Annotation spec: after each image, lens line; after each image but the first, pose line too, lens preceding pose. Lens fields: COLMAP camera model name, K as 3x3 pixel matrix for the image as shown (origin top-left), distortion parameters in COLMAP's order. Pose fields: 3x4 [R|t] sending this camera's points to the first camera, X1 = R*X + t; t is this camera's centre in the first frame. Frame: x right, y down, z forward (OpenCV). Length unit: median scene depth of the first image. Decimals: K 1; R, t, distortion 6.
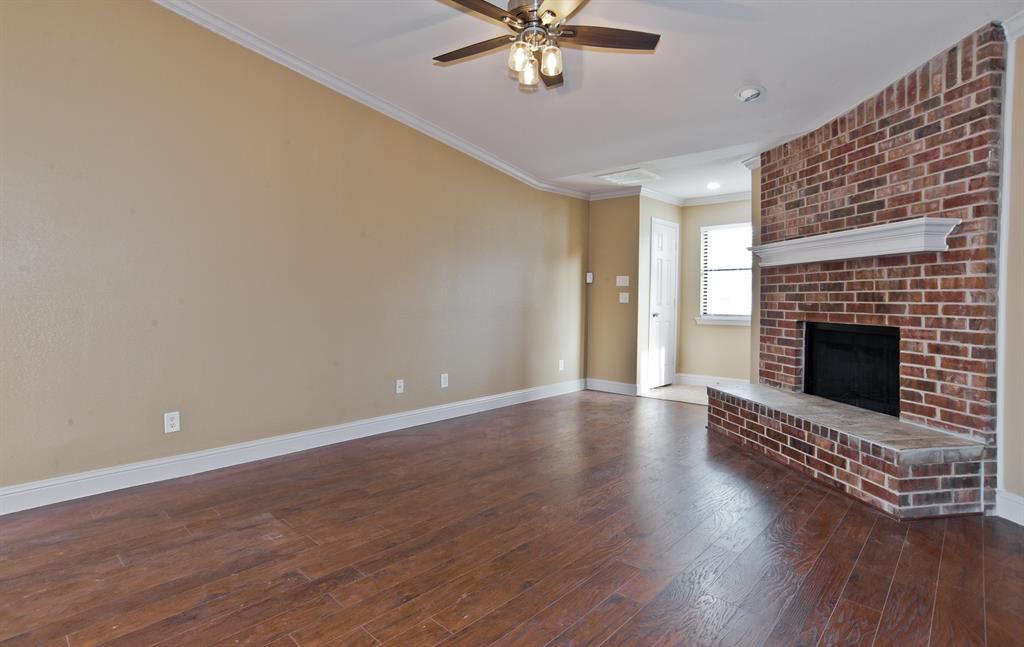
lens RADIAL K [[513.6, 0, 507.1], [0, 513.6, 305.0], [0, 0, 1]] dist [-0.075153, 0.039932]
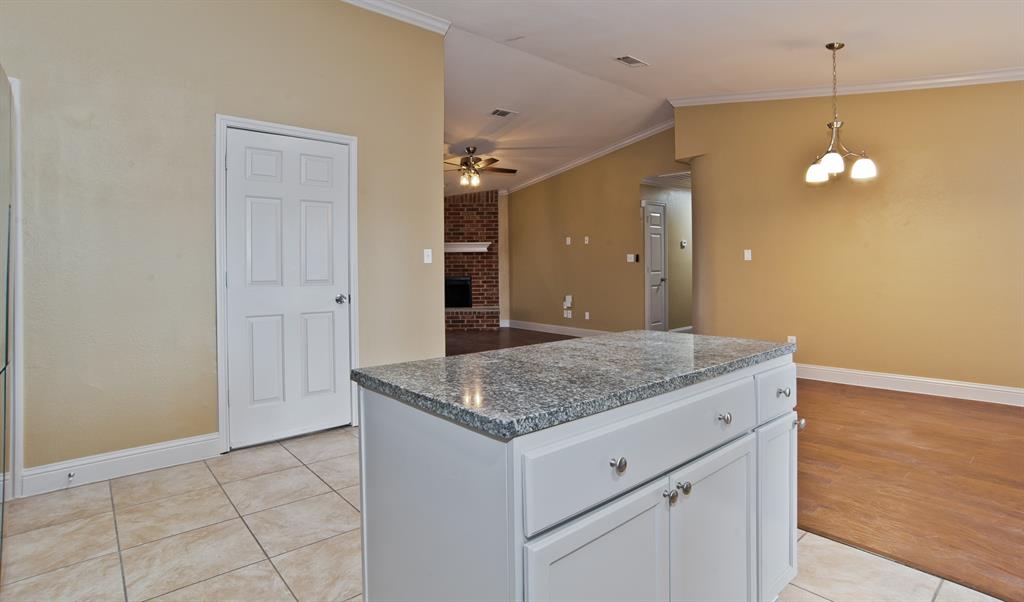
lens RADIAL K [[516.8, 0, 516.1], [0, 516.8, 262.2], [0, 0, 1]] dist [-0.073848, 0.035896]
pose [[0.091827, -0.002469, 0.995772, -2.289867], [0.023738, 0.999718, 0.000290, -0.034116], [-0.995492, 0.023611, 0.091860, 0.450919]]
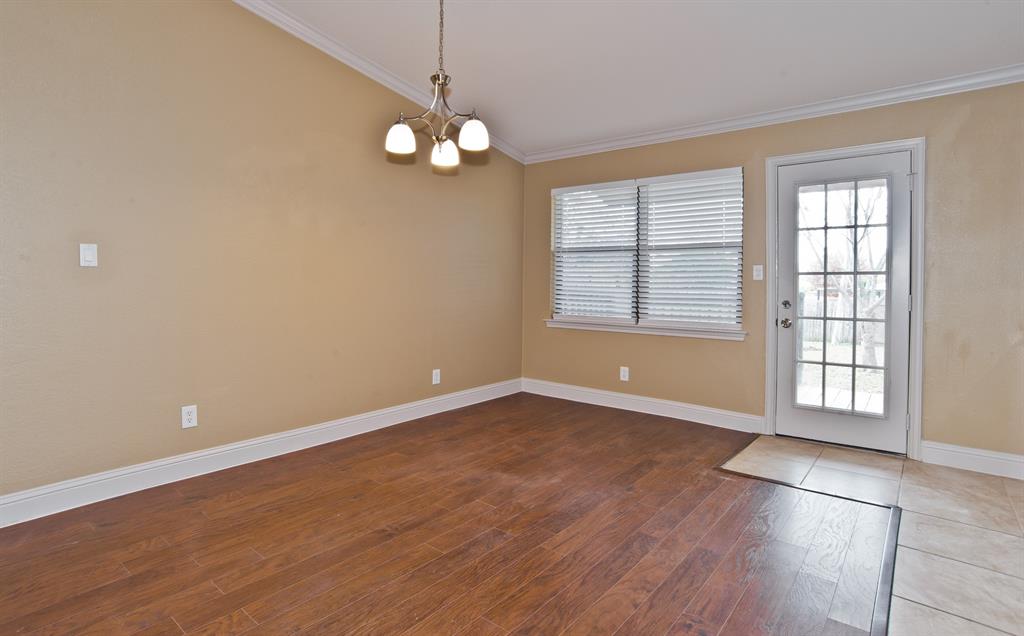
lens RADIAL K [[516.2, 0, 512.7], [0, 516.2, 290.7], [0, 0, 1]] dist [-0.089048, 0.050246]
pose [[-0.997268, -0.017710, -0.071712, -1.058985], [-0.019481, 0.999521, 0.024061, -0.013957], [0.071251, 0.025392, -0.997135, 0.667203]]
